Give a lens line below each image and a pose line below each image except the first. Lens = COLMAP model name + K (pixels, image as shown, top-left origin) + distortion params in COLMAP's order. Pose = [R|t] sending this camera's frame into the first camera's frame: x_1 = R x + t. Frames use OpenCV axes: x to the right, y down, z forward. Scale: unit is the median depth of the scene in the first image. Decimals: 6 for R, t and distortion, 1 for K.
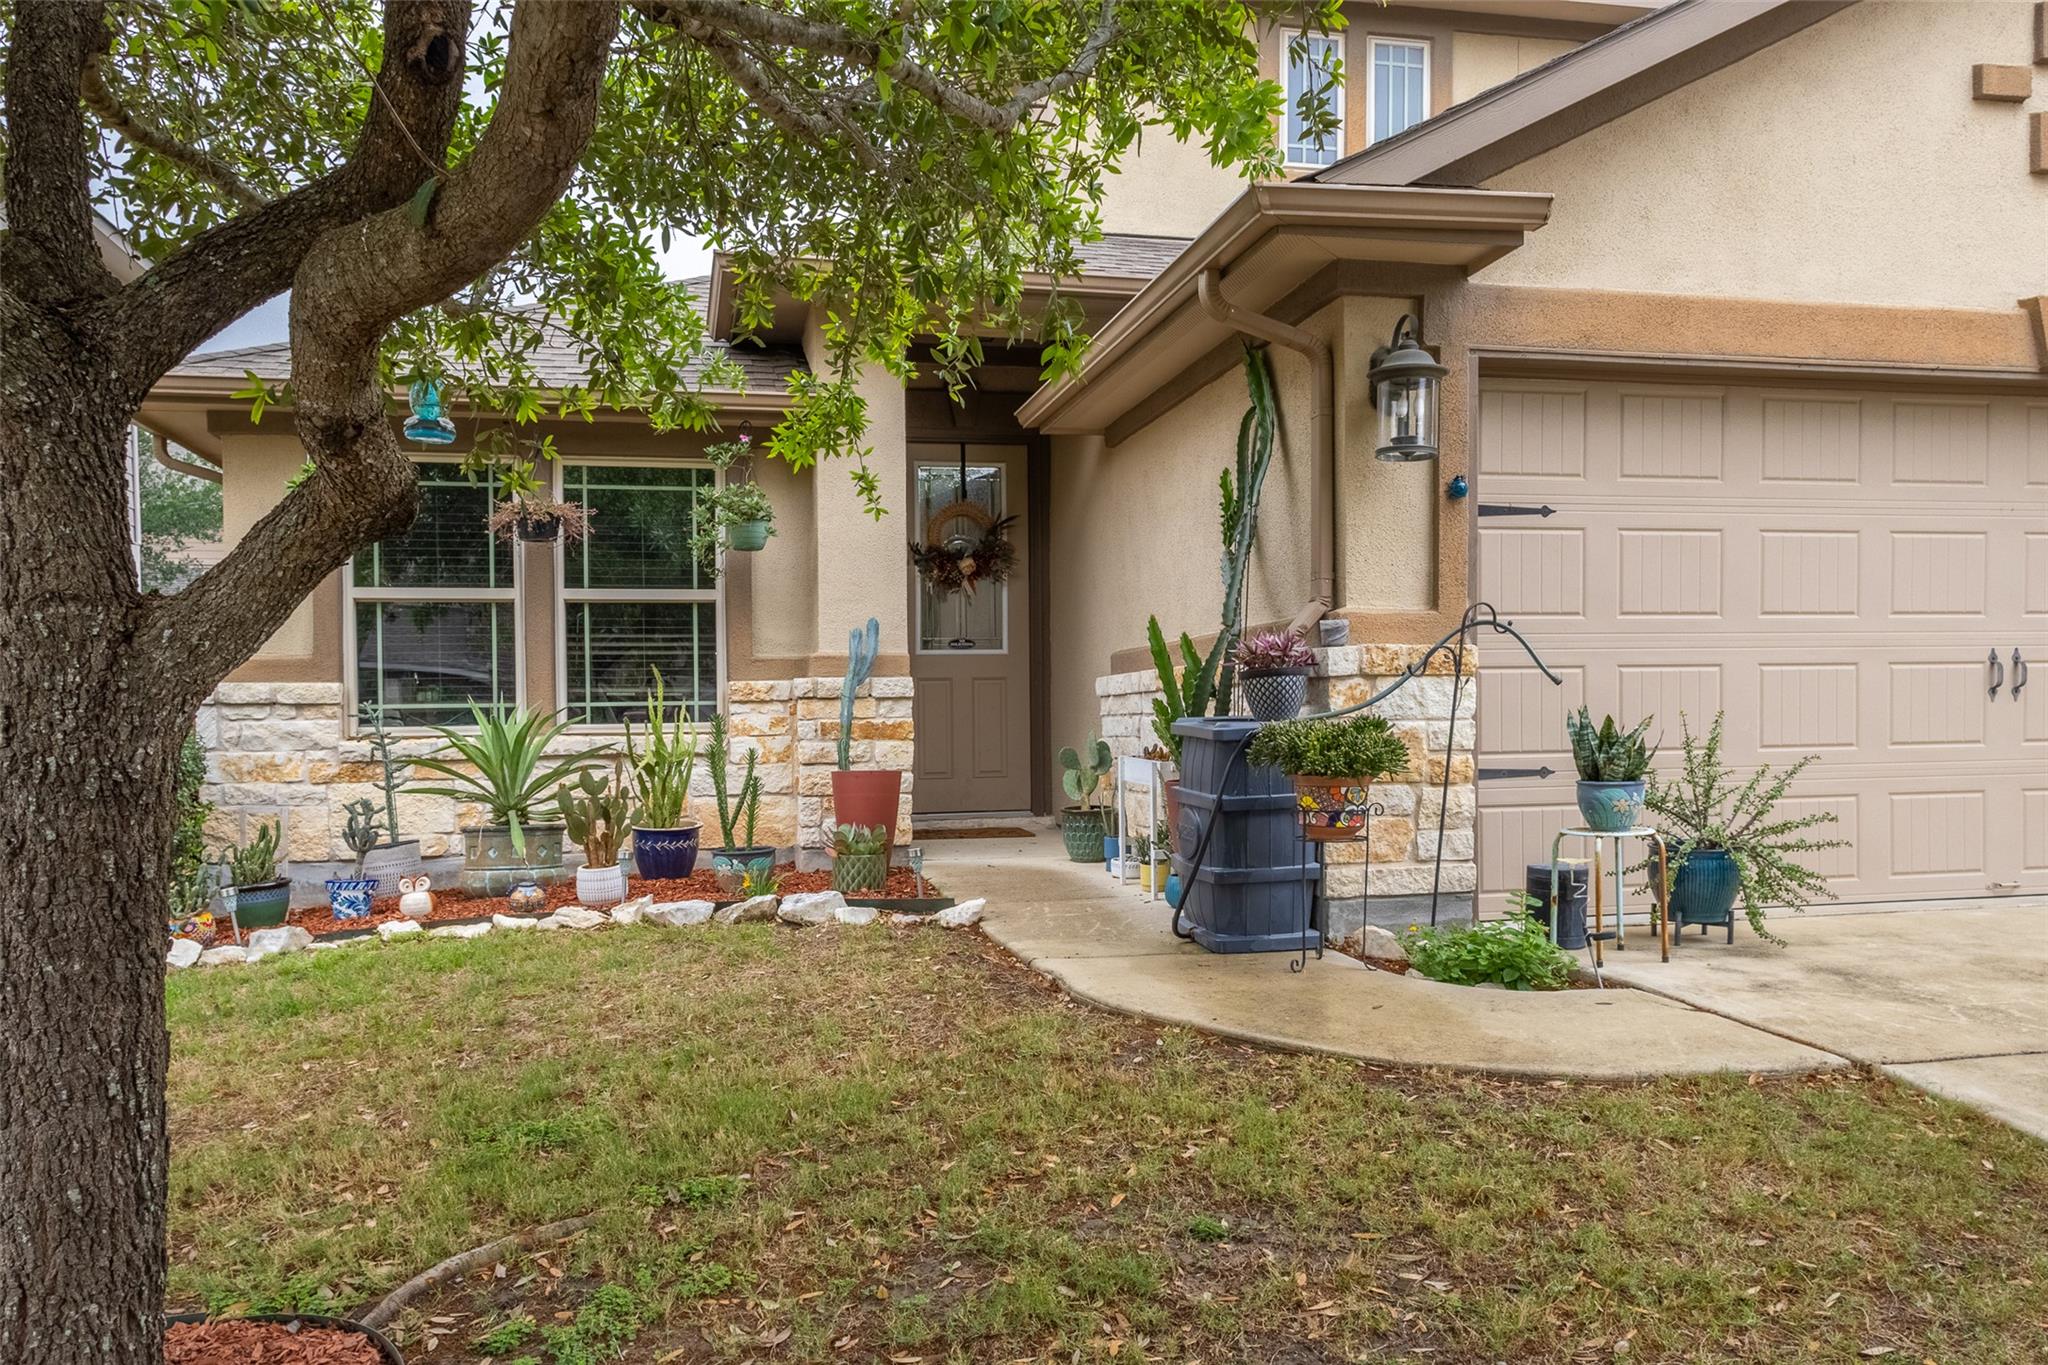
lens RADIAL K [[1538.9, 0, 1029.8], [0, 1538.9, 692.6], [0, 0, 1]] dist [0.007208, 0.002981]
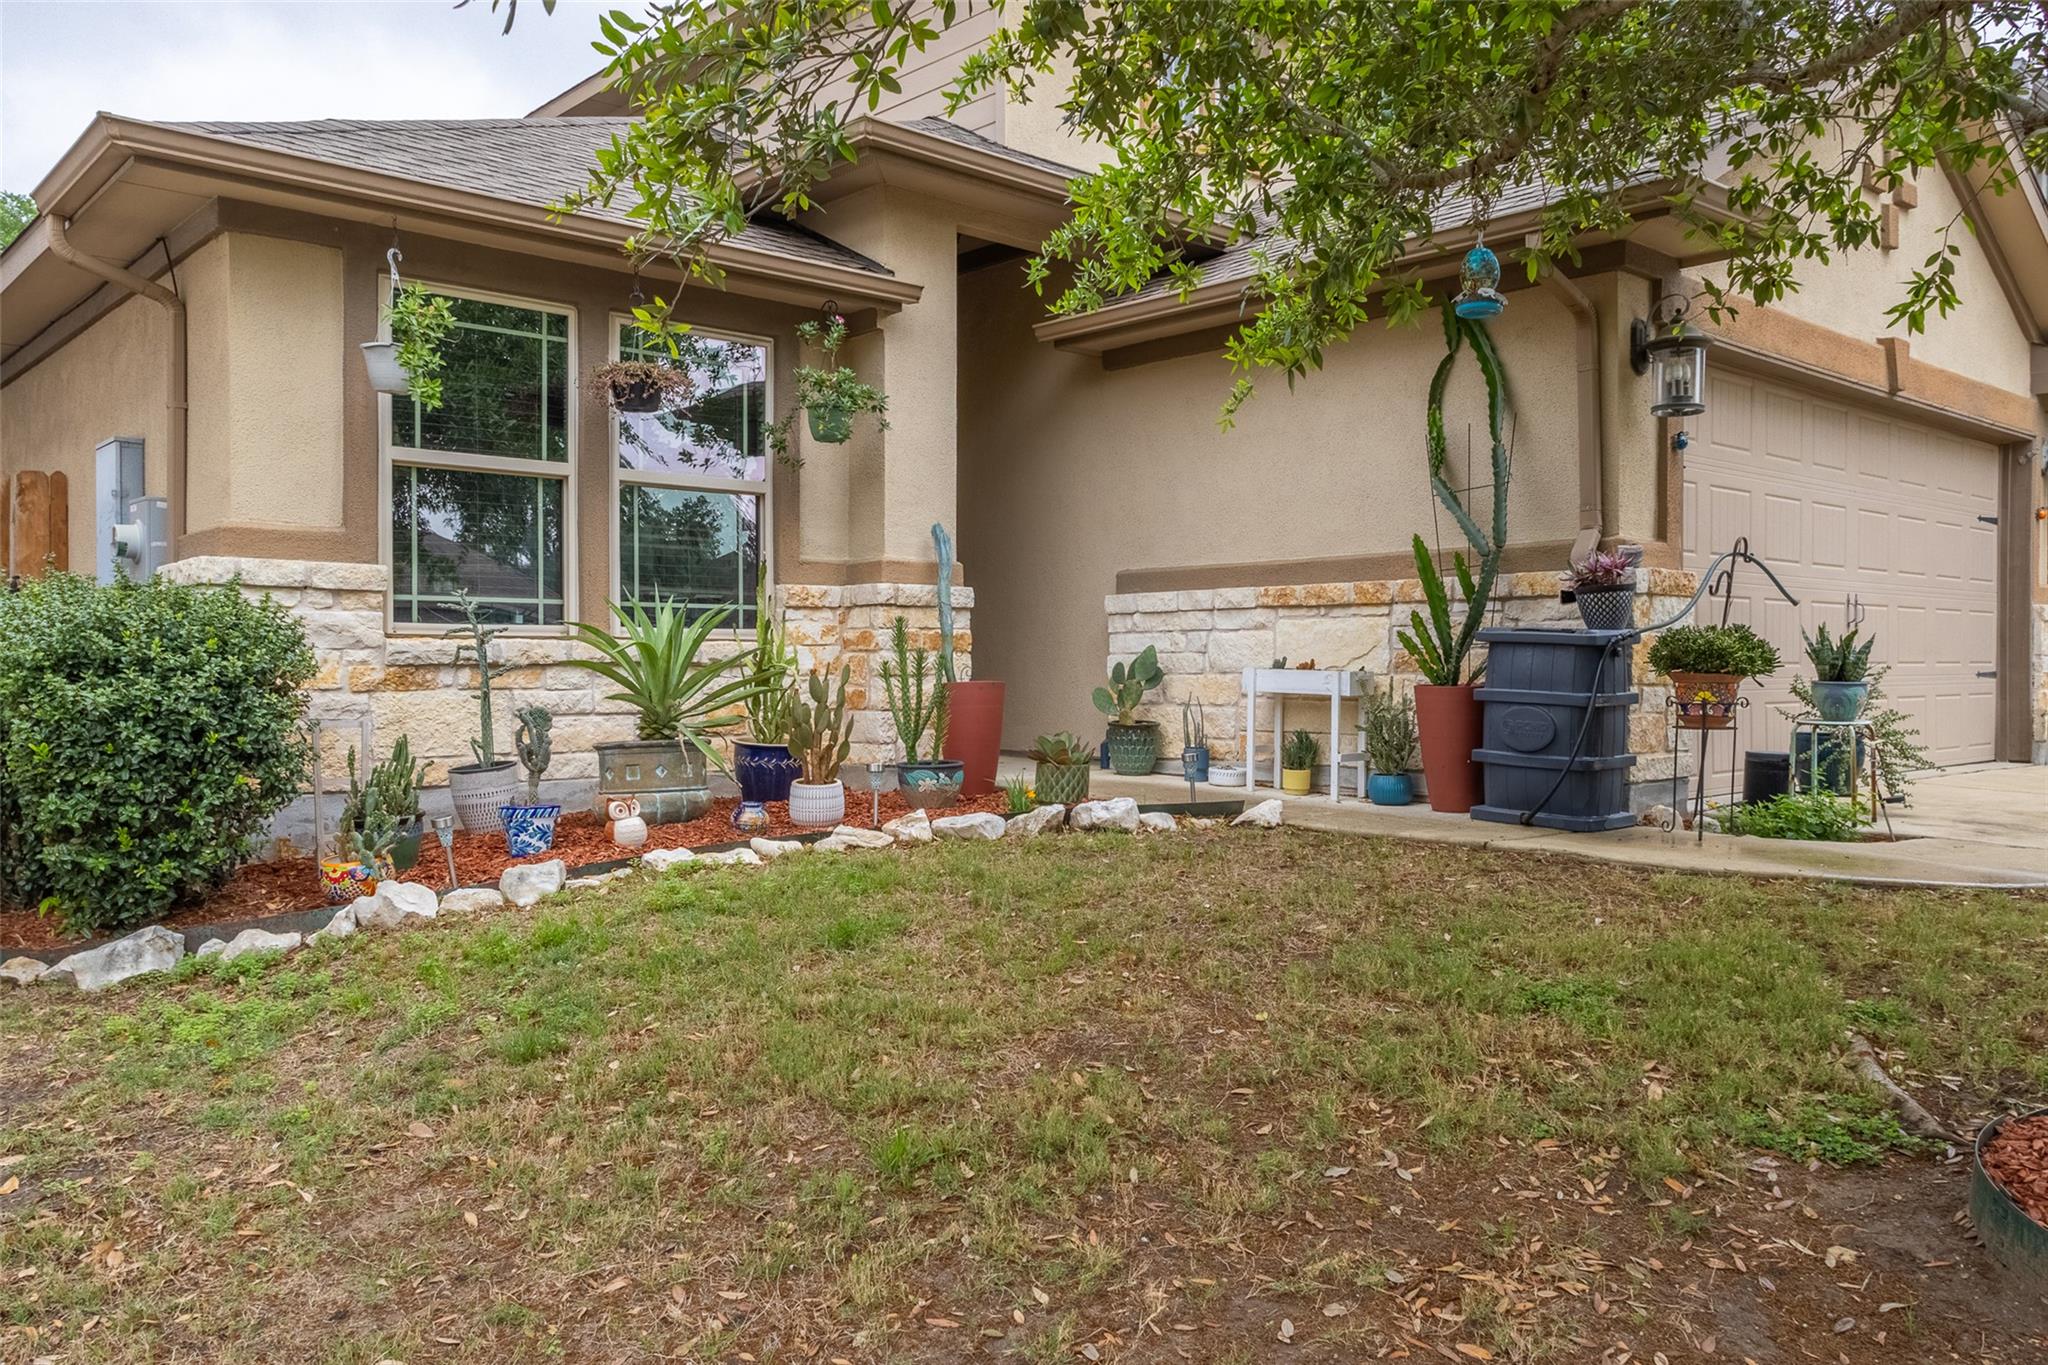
lens RADIAL K [[1538.9, 0, 1022.9], [0, 1538.9, 676.6], [0, 0, 1]] dist [0.007208, 0.002981]
pose [[0.867823, 0.011179, 0.496748, -0.543102], [-0.021873, 0.999637, 0.015717, 0.030751], [-0.496392, -0.024505, 0.867753, 0.148922]]
